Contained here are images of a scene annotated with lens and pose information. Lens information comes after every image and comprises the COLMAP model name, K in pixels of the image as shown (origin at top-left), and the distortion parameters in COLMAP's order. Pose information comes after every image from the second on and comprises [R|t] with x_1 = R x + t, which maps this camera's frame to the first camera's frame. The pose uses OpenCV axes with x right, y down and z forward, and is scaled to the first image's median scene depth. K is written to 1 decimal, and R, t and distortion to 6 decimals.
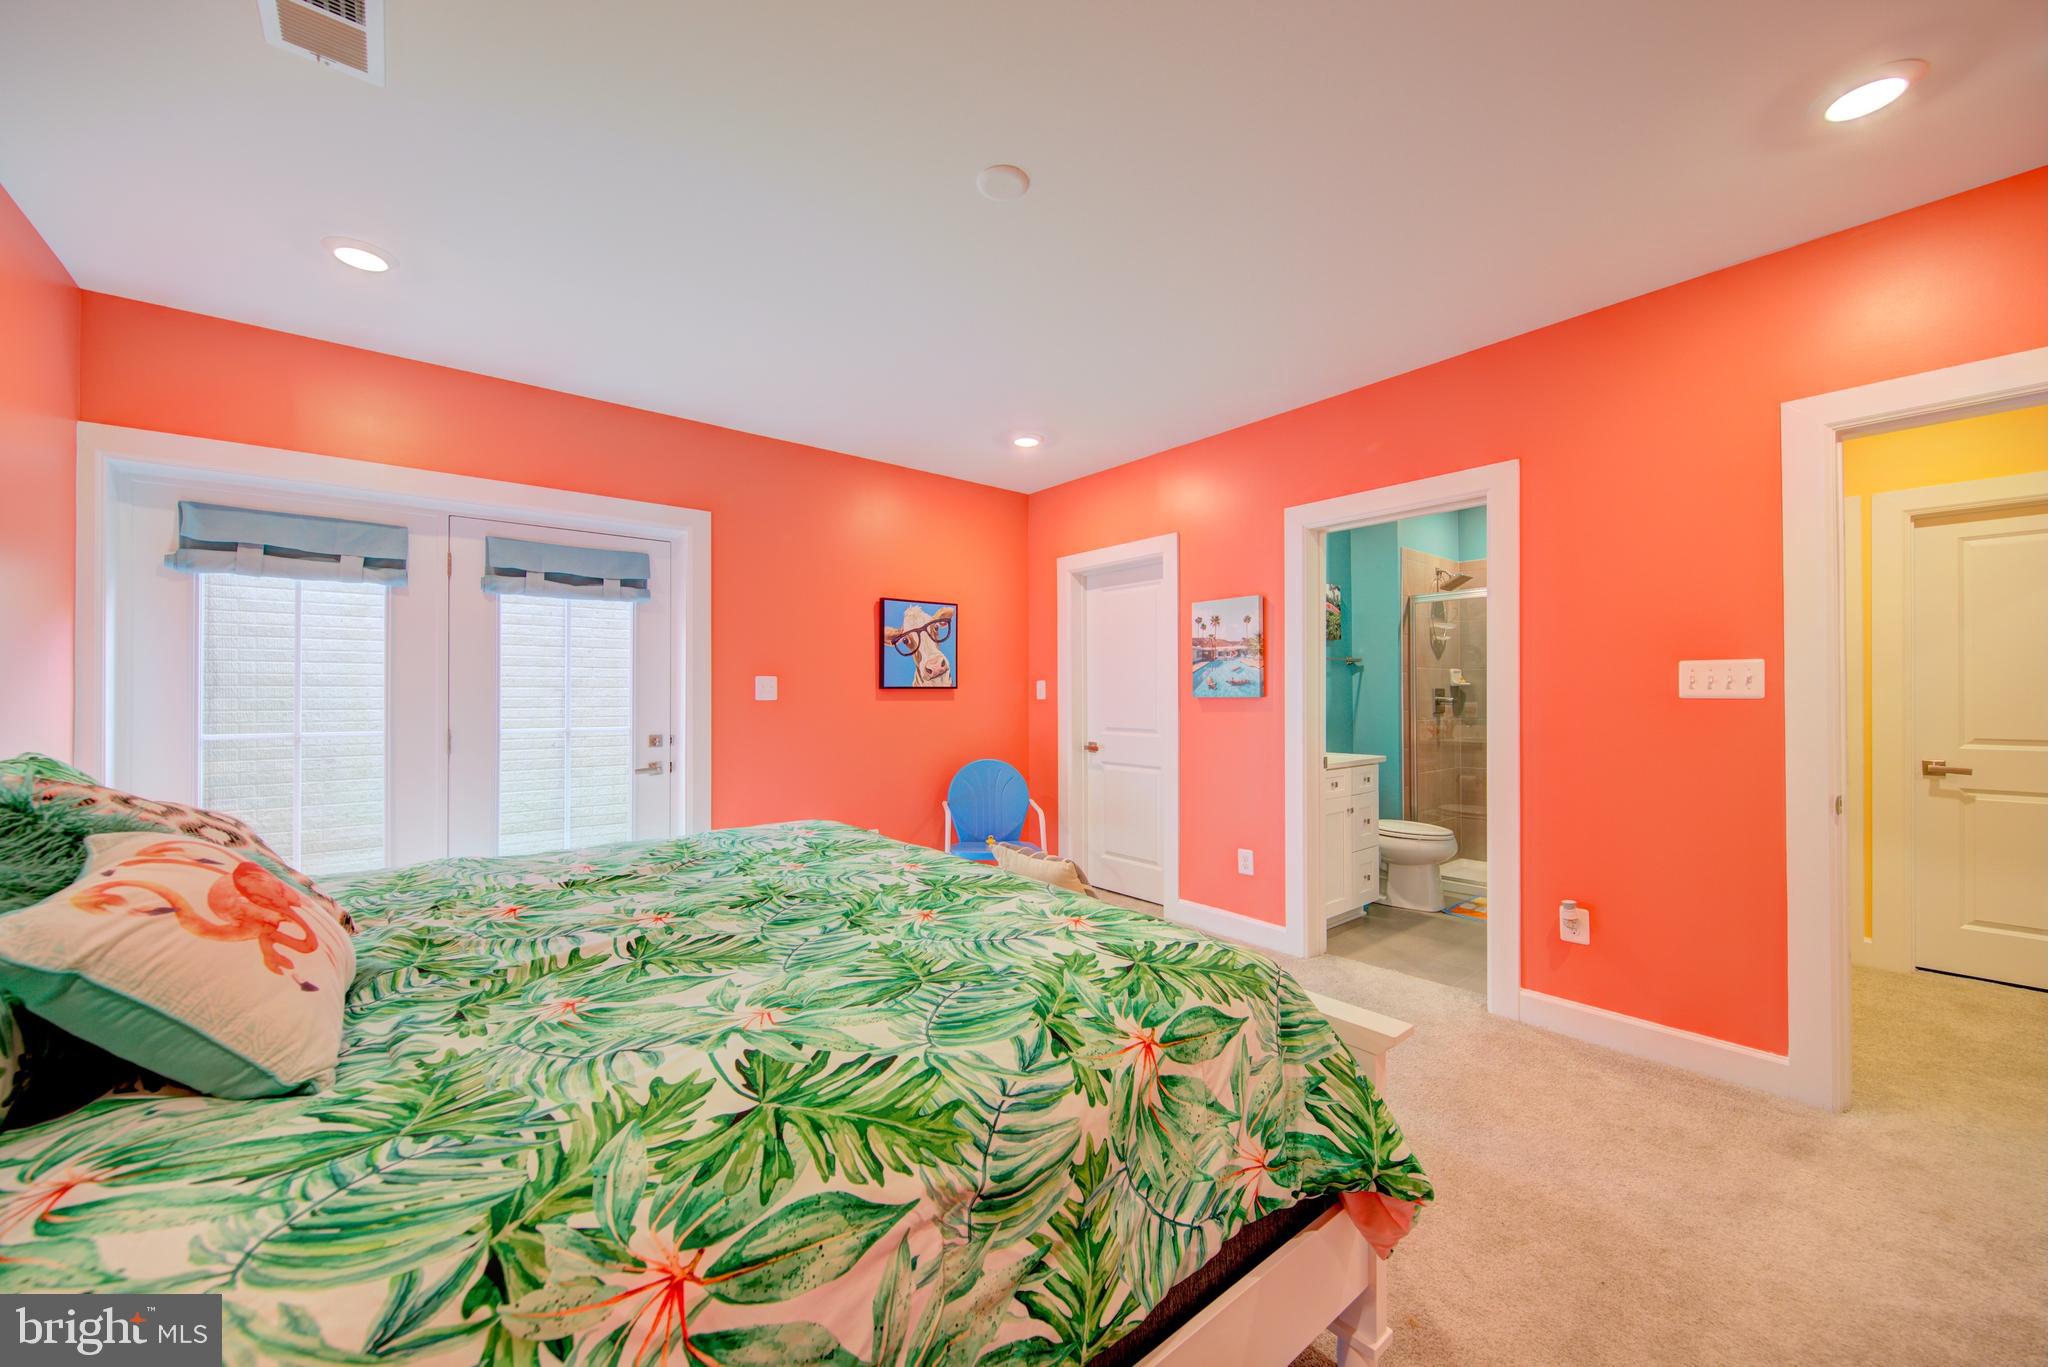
lens RADIAL K [[755.2, 0, 1035.5], [0, 755.2, 693.1], [0, 0, 1]] dist [0.000373, -0.000204]
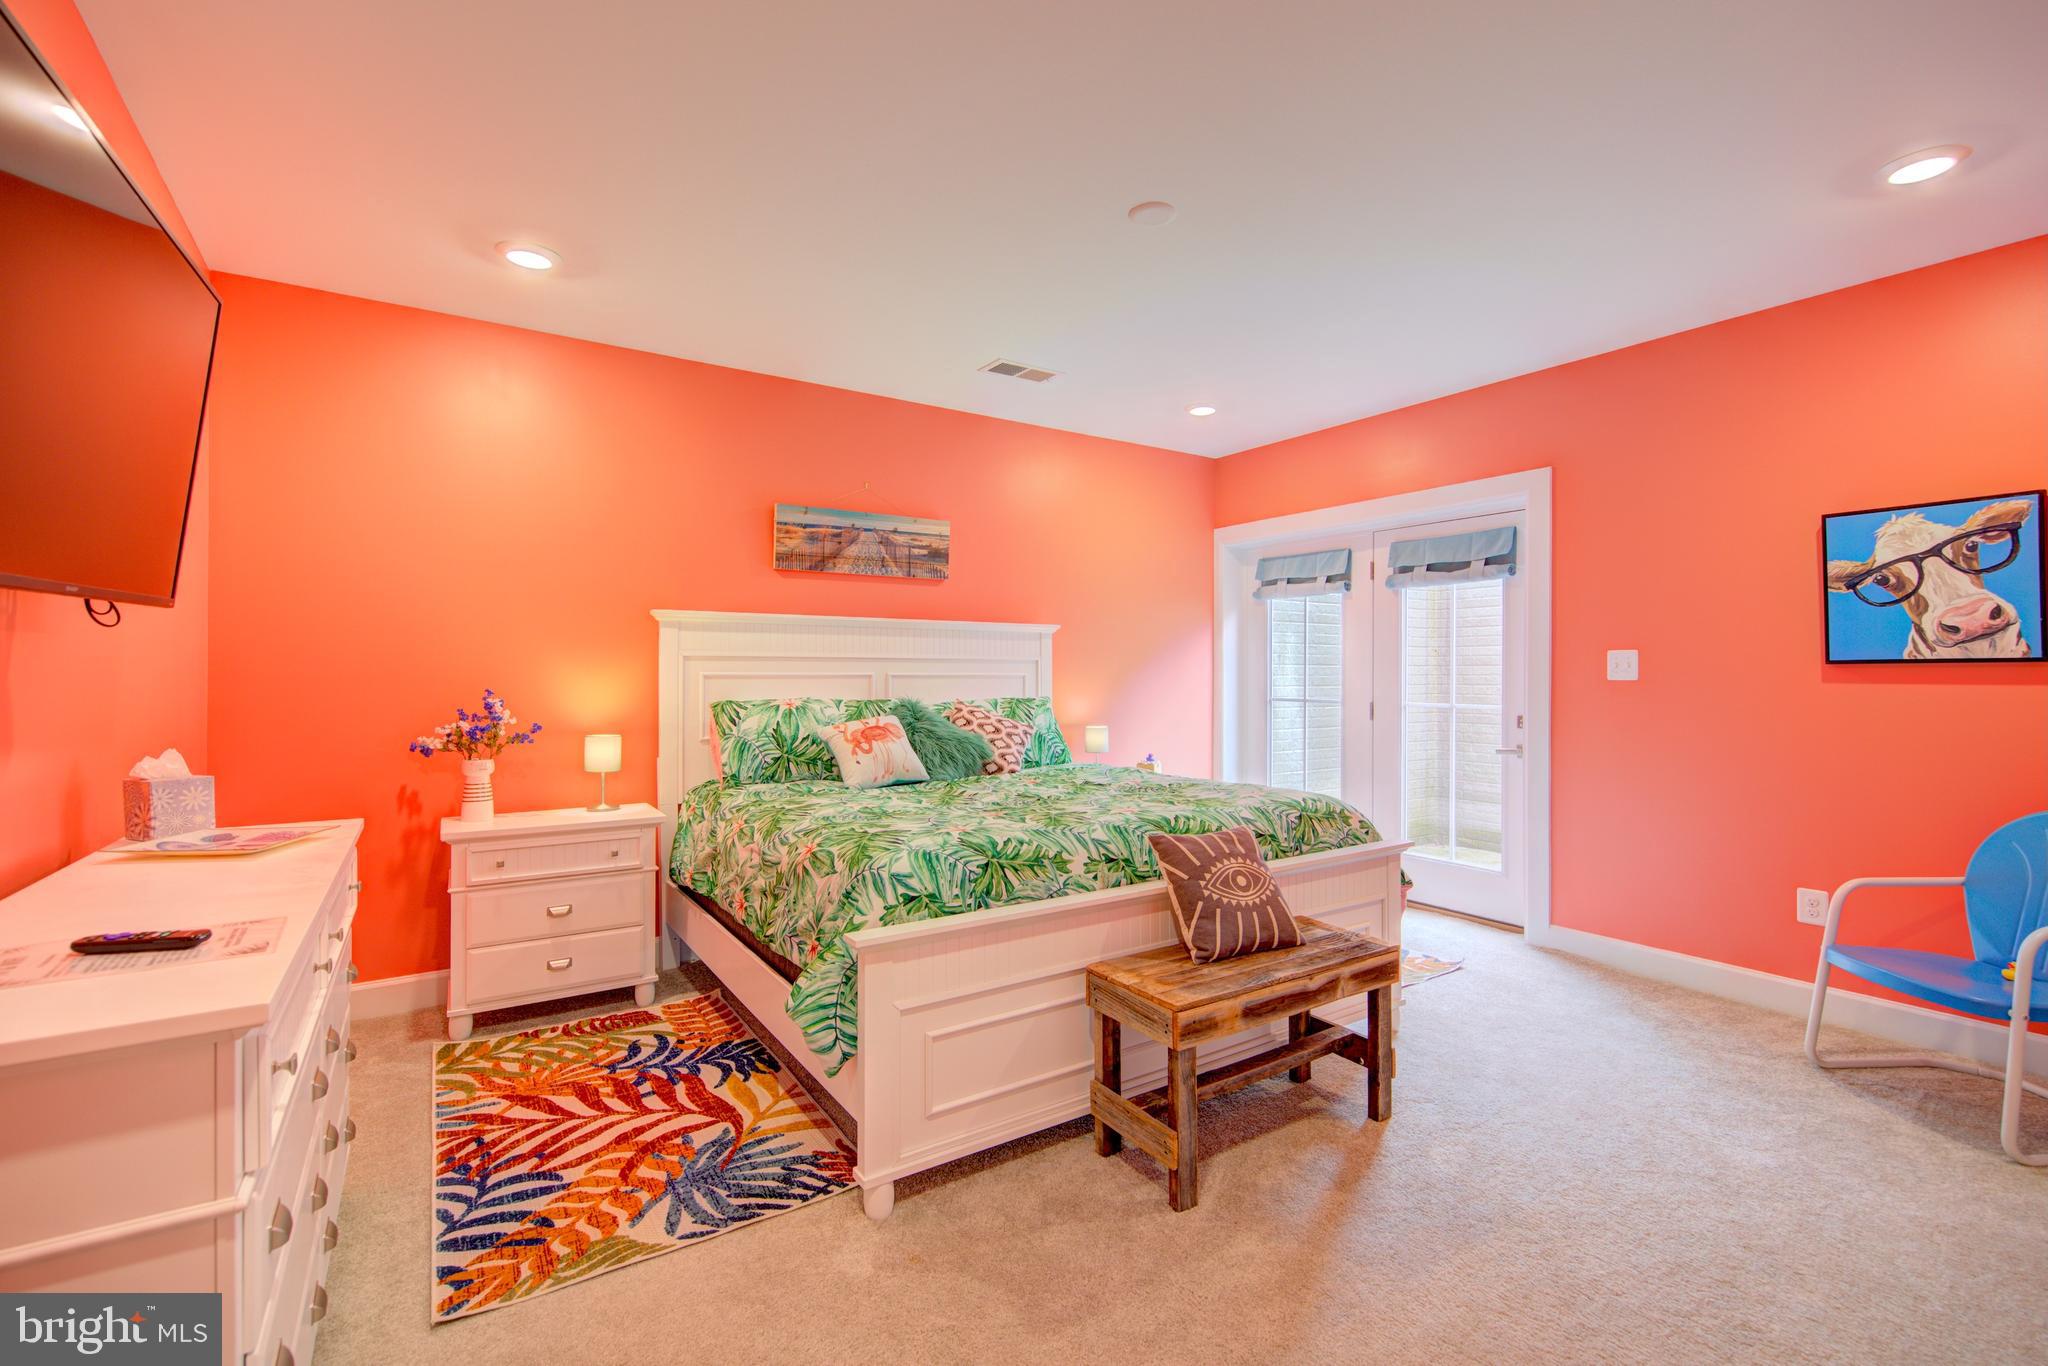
lens RADIAL K [[910.0, 0, 1034.3], [0, 910.0, 675.6], [0, 0, 1]] dist [-0.000799, -0.000628]
pose [[-0.091795, 0.002002, -0.995776, 0.578912], [0.003021, 0.999994, 0.001732, 0.000715], [0.995773, -0.002850, -0.091801, 0.418345]]
